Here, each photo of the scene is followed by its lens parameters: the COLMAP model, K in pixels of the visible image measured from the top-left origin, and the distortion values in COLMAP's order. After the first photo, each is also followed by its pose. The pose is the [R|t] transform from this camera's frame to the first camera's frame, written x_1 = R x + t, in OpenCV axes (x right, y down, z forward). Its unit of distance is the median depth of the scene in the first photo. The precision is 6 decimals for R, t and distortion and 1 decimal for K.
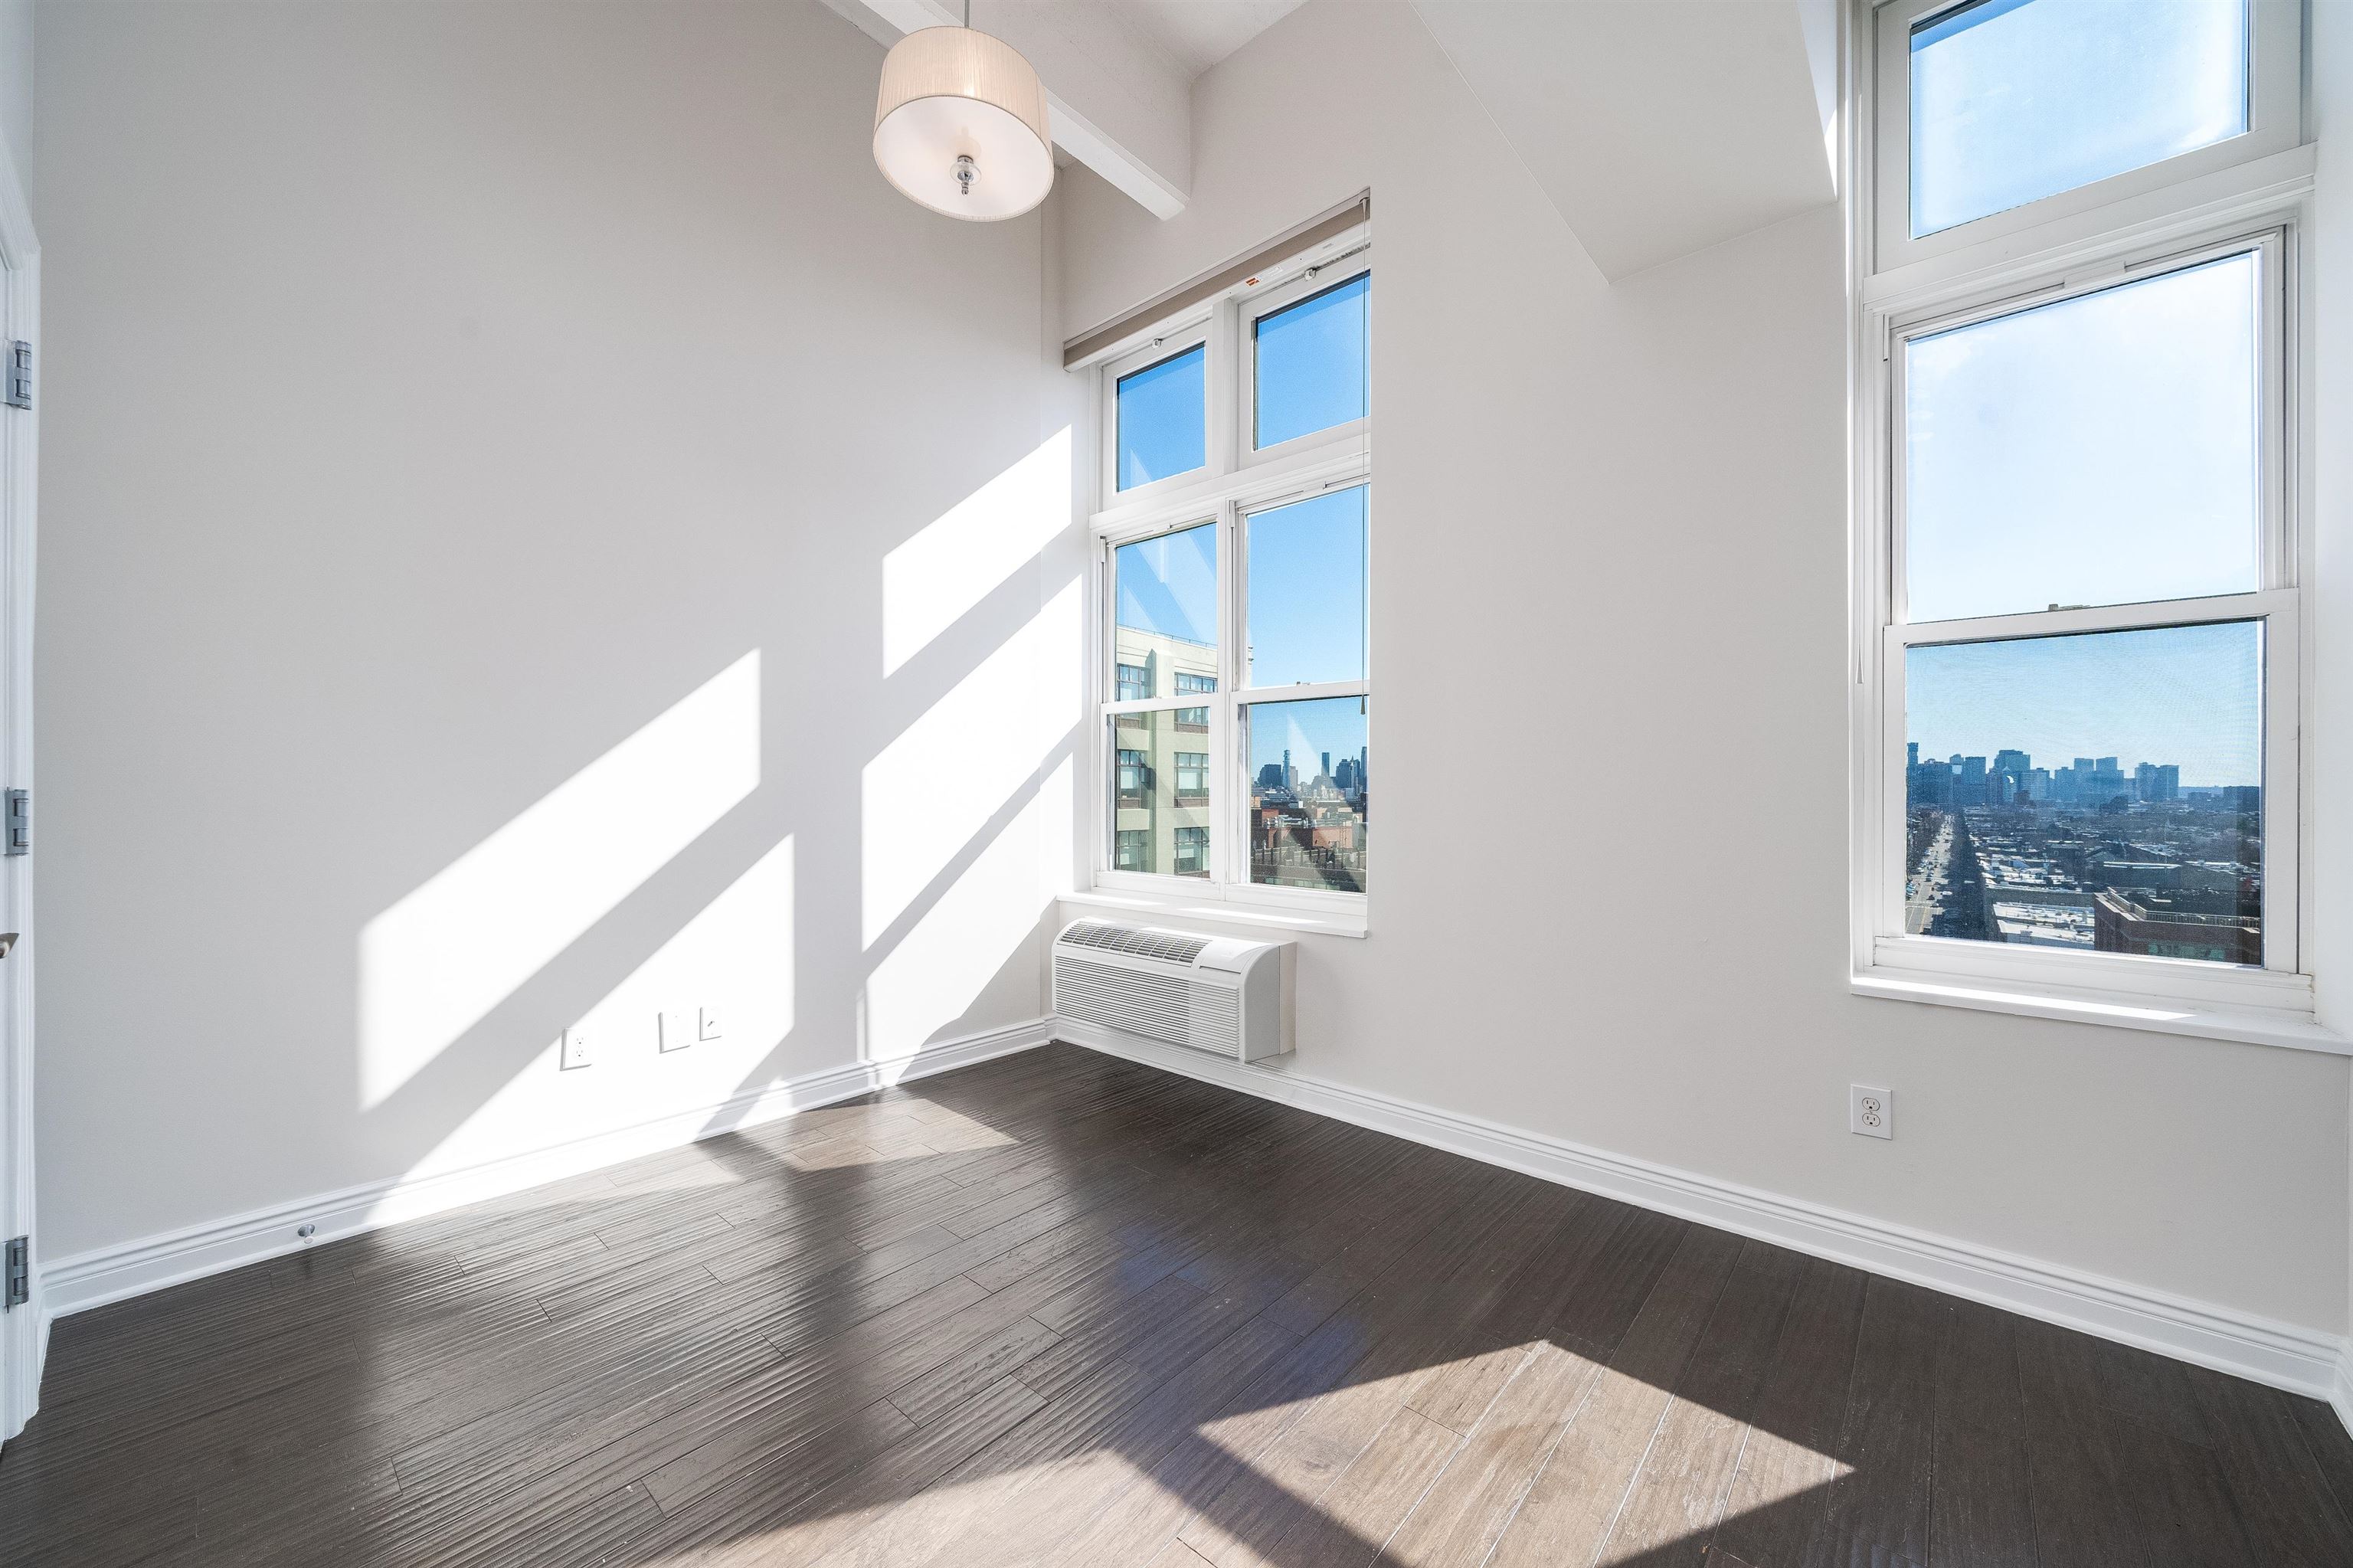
lens RADIAL K [[875.5, 0, 1166.5], [0, 875.5, 789.4], [0, 0, 1]] dist [-0.000903, -0.000116]
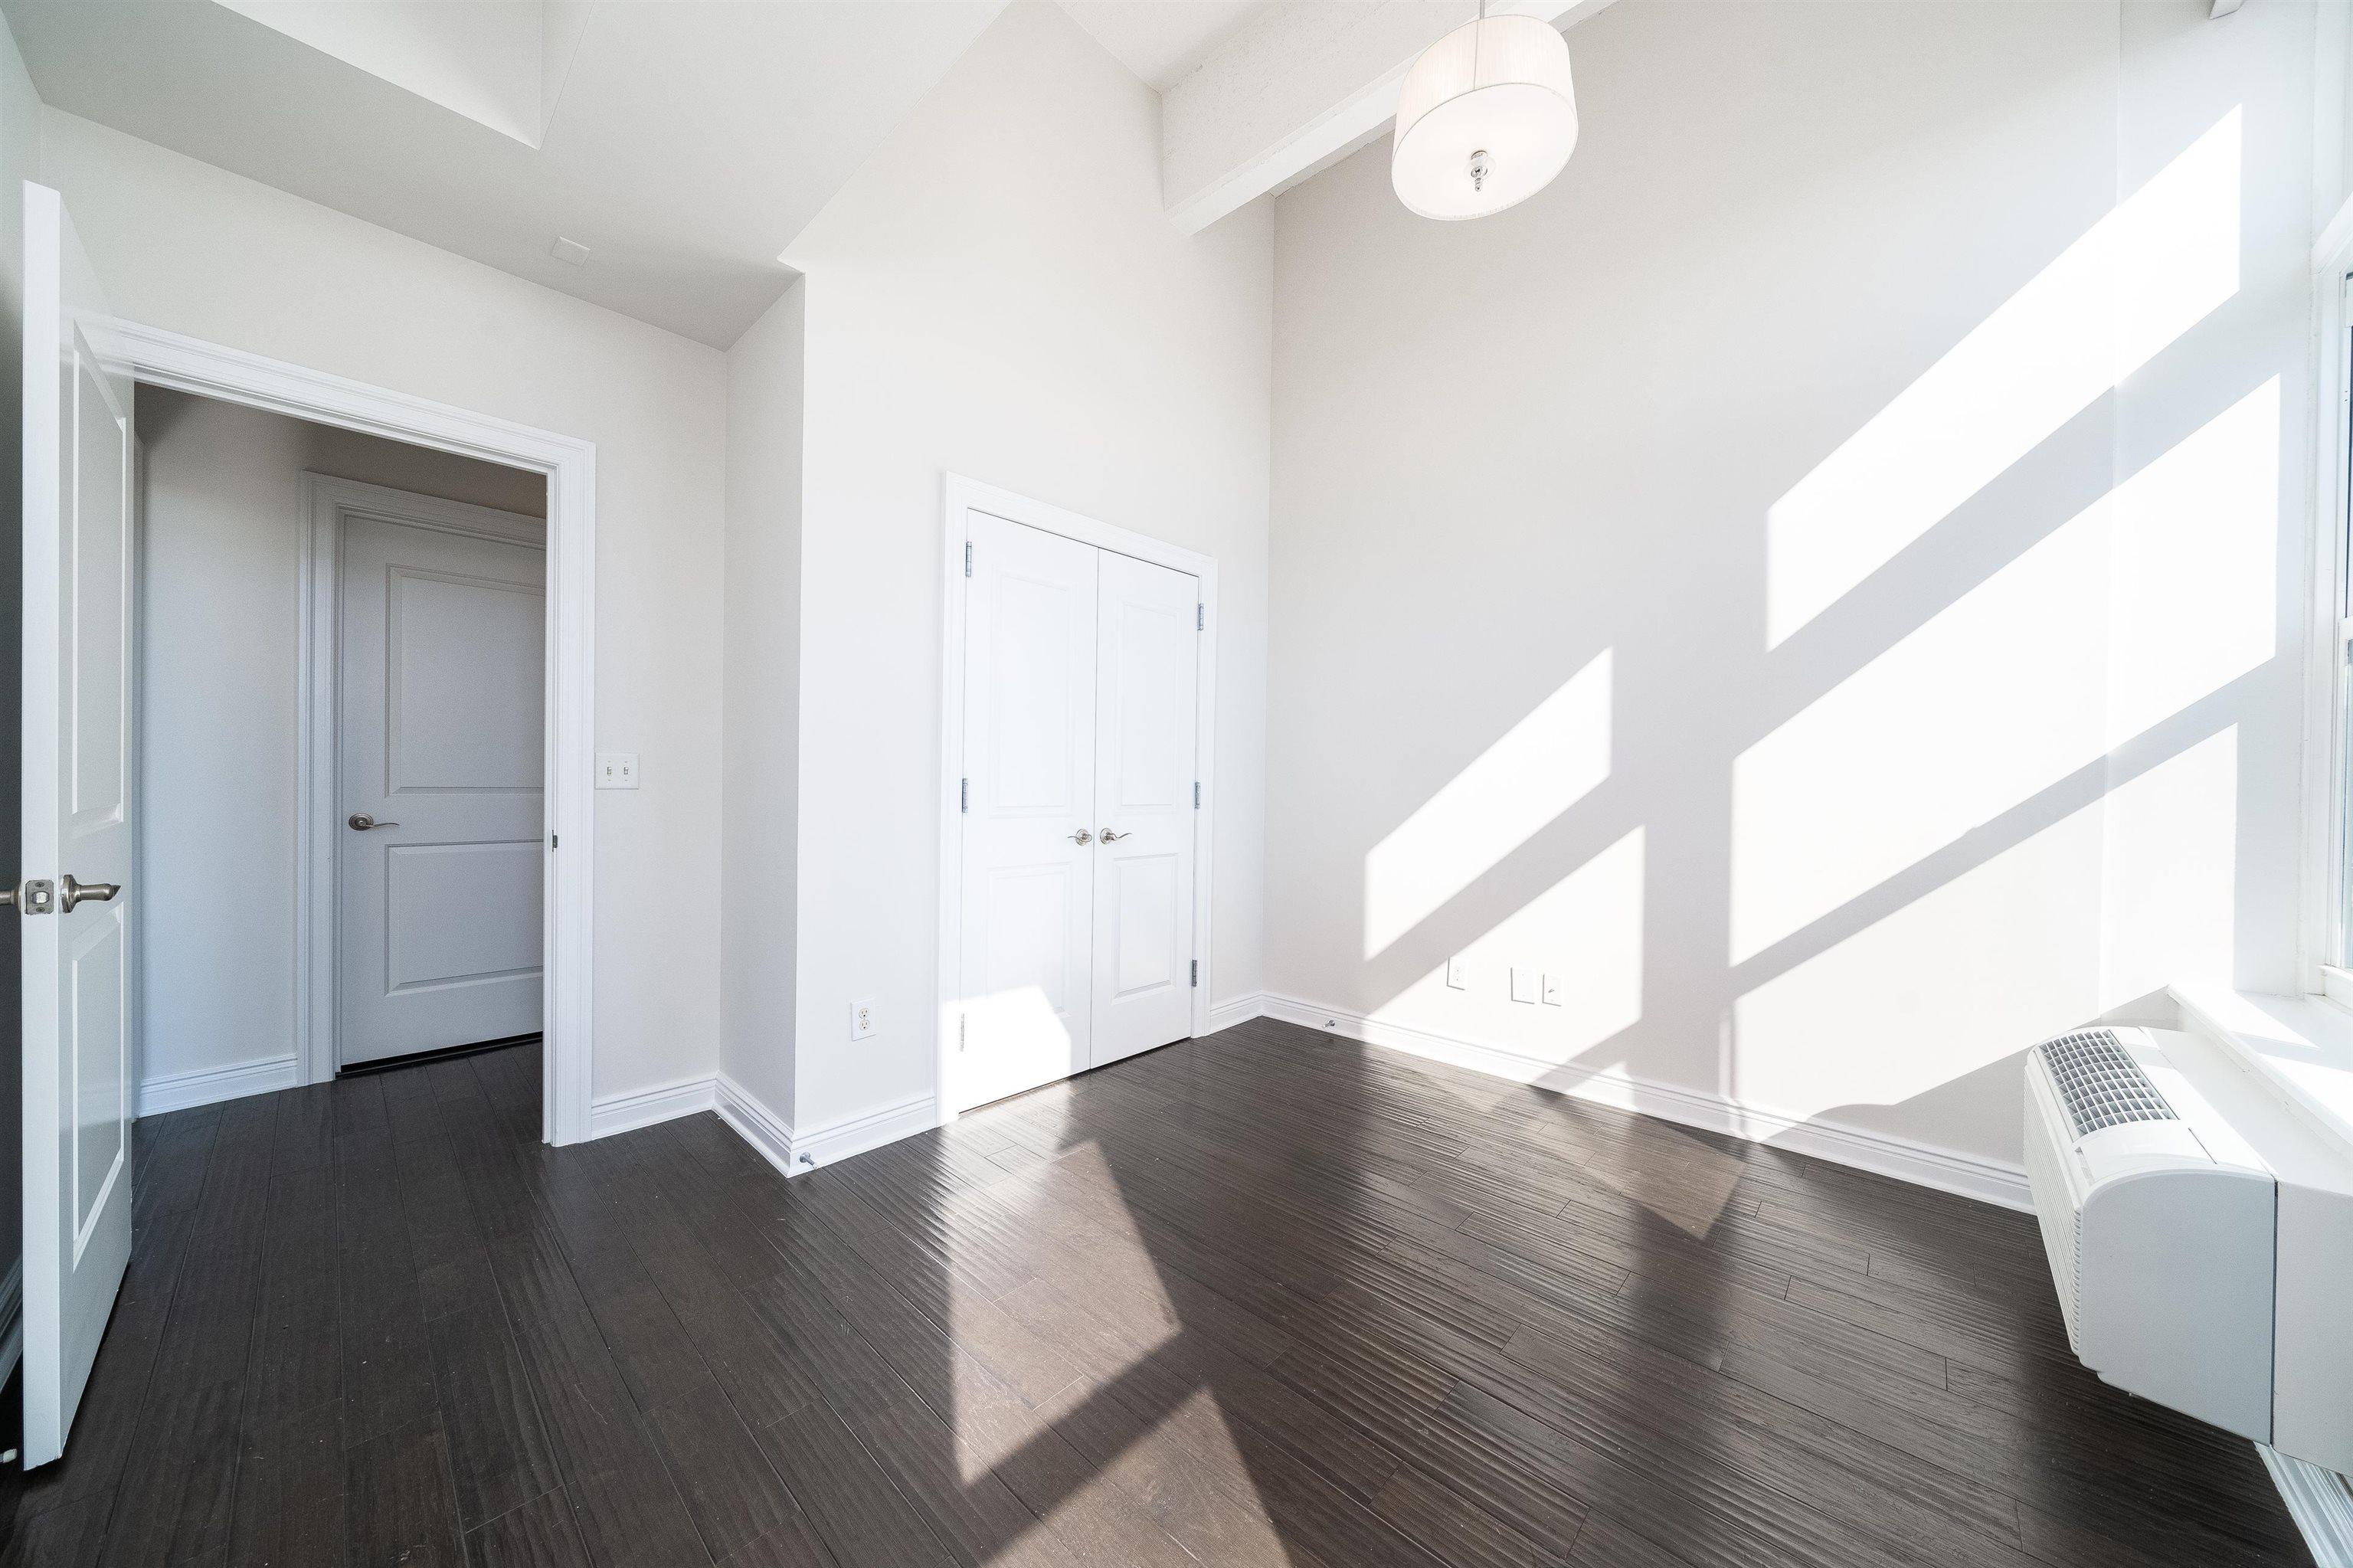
lens RADIAL K [[821.0, 0, 1172.9], [0, 821.0, 776.3], [0, 0, 1]] dist [-0.000222, -0.000031]
pose [[-0.011291, 0.002689, -0.999933, 0.507727], [-0.015278, 0.999879, 0.002861, -0.002454], [0.999820, 0.015309, -0.011249, 0.485086]]
